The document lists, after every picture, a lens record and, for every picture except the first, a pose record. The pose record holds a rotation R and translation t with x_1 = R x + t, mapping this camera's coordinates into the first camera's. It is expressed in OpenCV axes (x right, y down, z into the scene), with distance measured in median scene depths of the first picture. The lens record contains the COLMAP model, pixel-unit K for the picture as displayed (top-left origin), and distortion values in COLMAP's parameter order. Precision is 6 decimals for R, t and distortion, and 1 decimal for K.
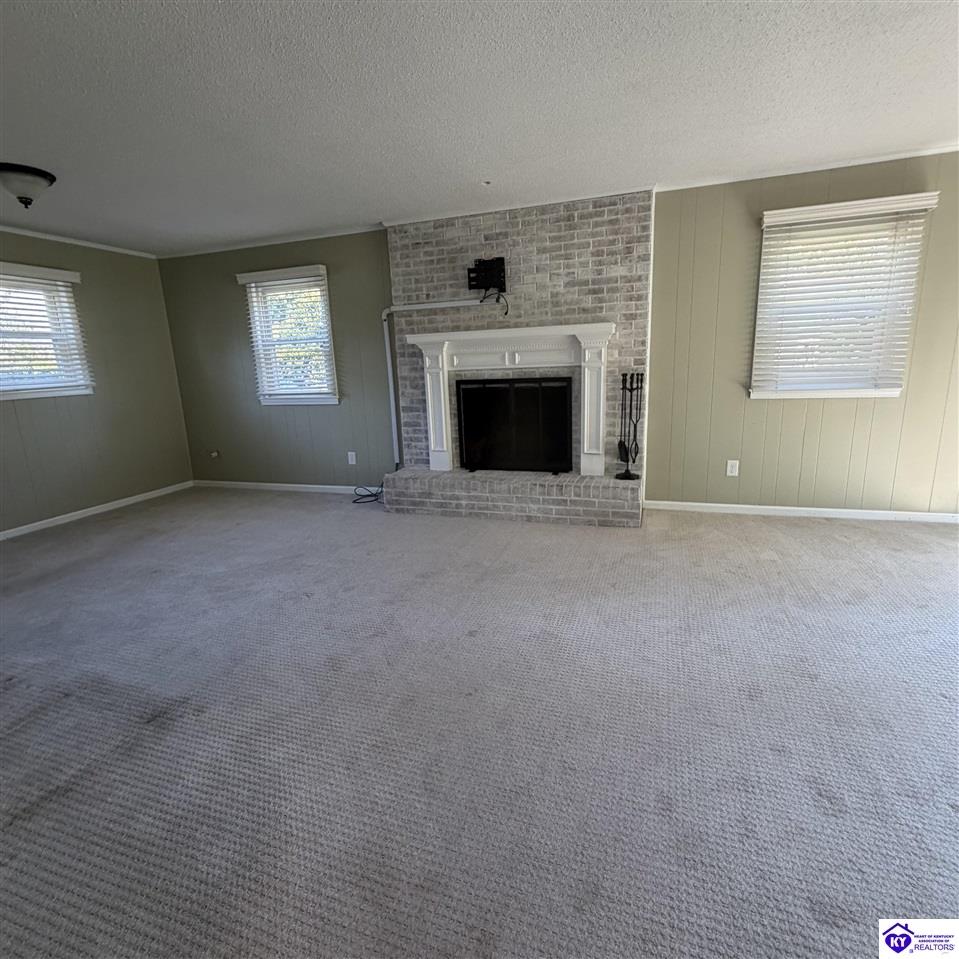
lens RADIAL K [[517.6, 0, 480.7], [0, 517.6, 478.6], [0, 0, 1]] dist [0.000698, 0.000073]
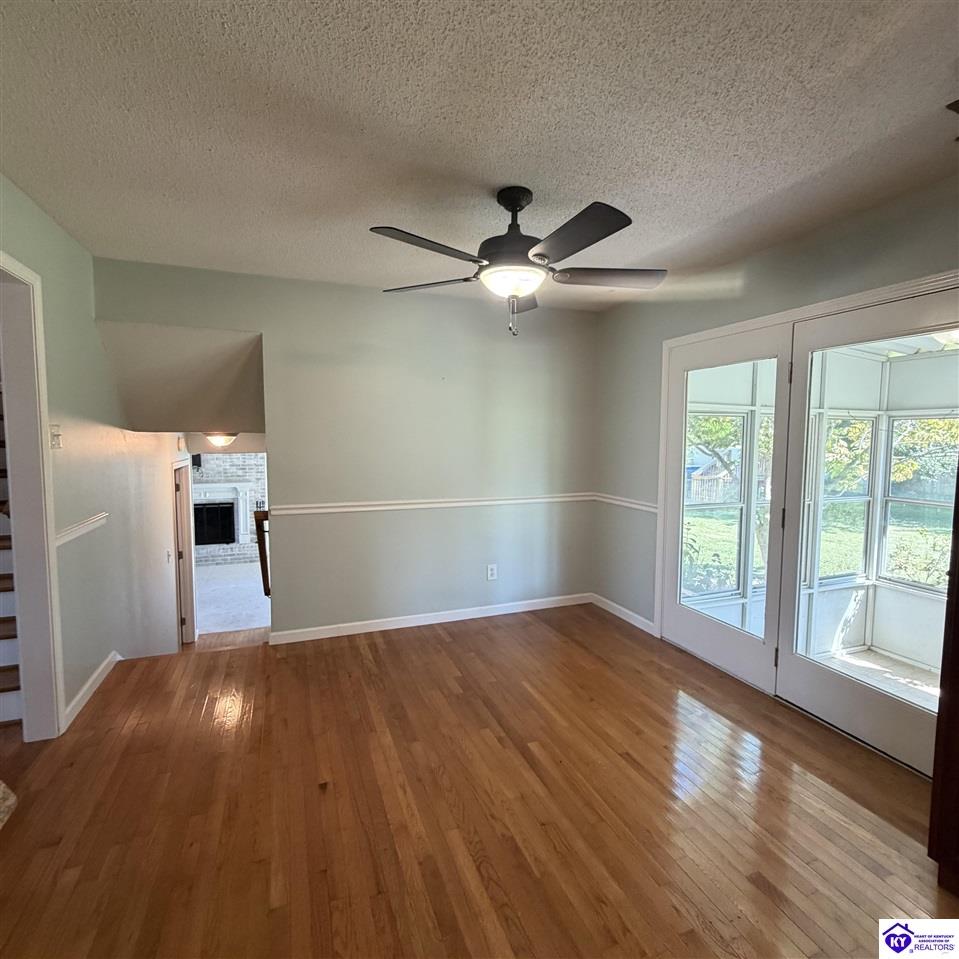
lens RADIAL K [[517.6, 0, 481.6], [0, 517.6, 476.9], [0, 0, 1]] dist [0.000698, 0.000073]
pose [[0.780754, -0.005711, 0.624813, -0.431383], [0.104889, 0.986967, -0.122046, 0.101008], [-0.615973, 0.160824, 0.771177, -1.595761]]
